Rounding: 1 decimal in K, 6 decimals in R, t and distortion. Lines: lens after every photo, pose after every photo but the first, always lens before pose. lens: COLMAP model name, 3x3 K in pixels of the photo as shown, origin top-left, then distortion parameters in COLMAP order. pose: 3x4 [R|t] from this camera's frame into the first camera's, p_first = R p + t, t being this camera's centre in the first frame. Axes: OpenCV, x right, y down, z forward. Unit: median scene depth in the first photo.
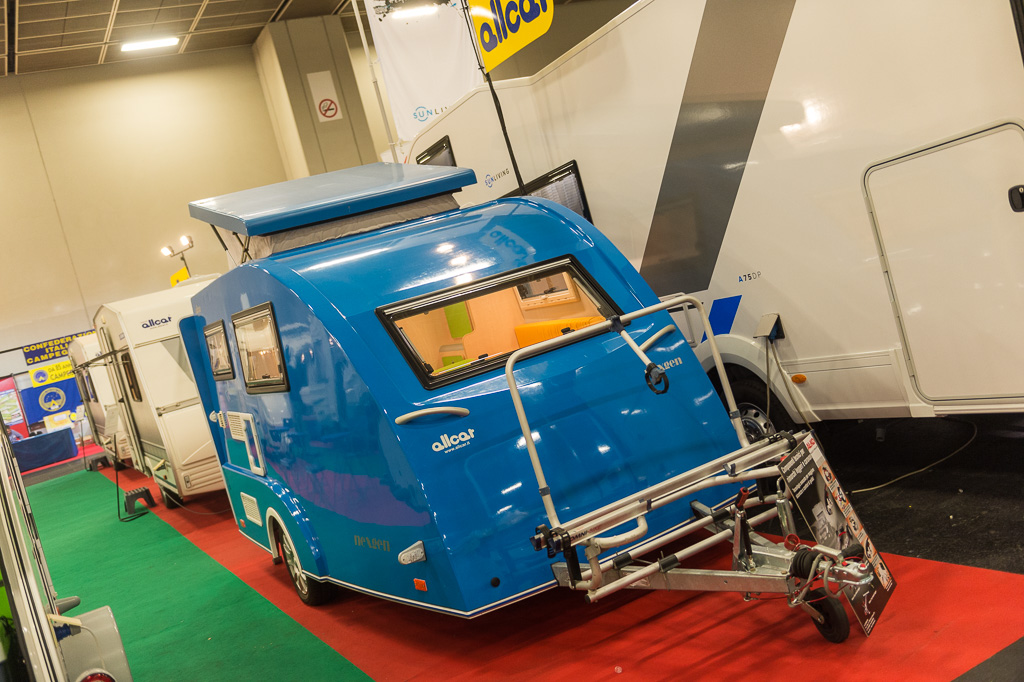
lens RADIAL K [[938.4, 0, 496.1], [0, 938.4, 348.2], [0, 0, 1]] dist [-0.009181, 0.006165]
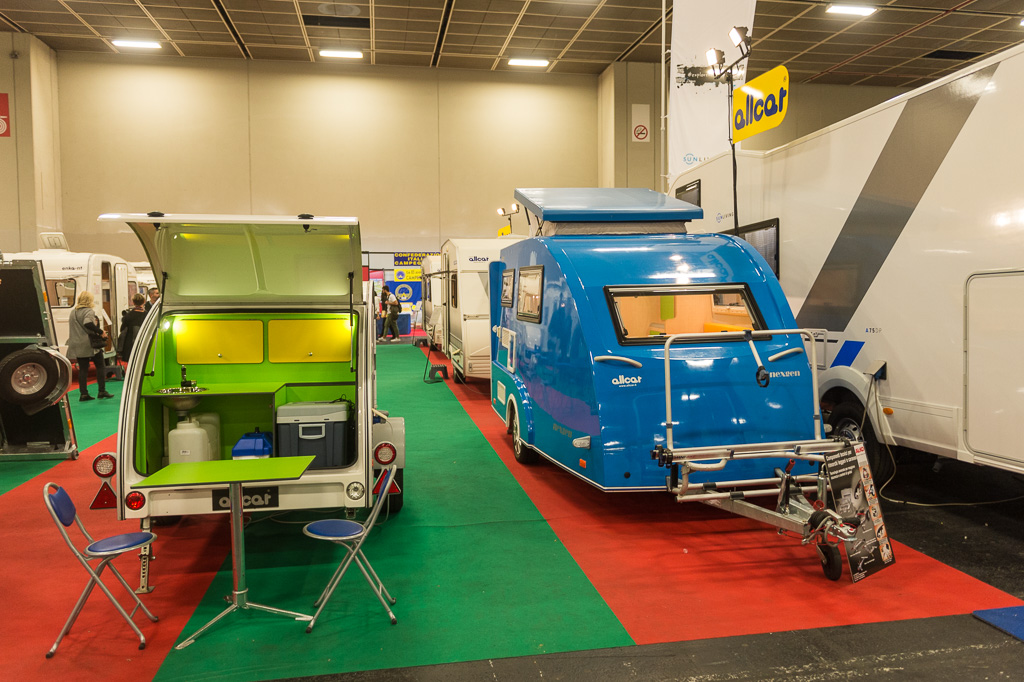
lens RADIAL K [[691.4, 0, 528.4], [0, 691.4, 332.9], [0, 0, 1]] dist [0.005501, 0.002727]
pose [[0.931315, 0.263007, -0.251951, 0.056007], [-0.256033, 0.964761, 0.060690, -0.004566], [0.259035, 0.007987, 0.965835, -0.117156]]
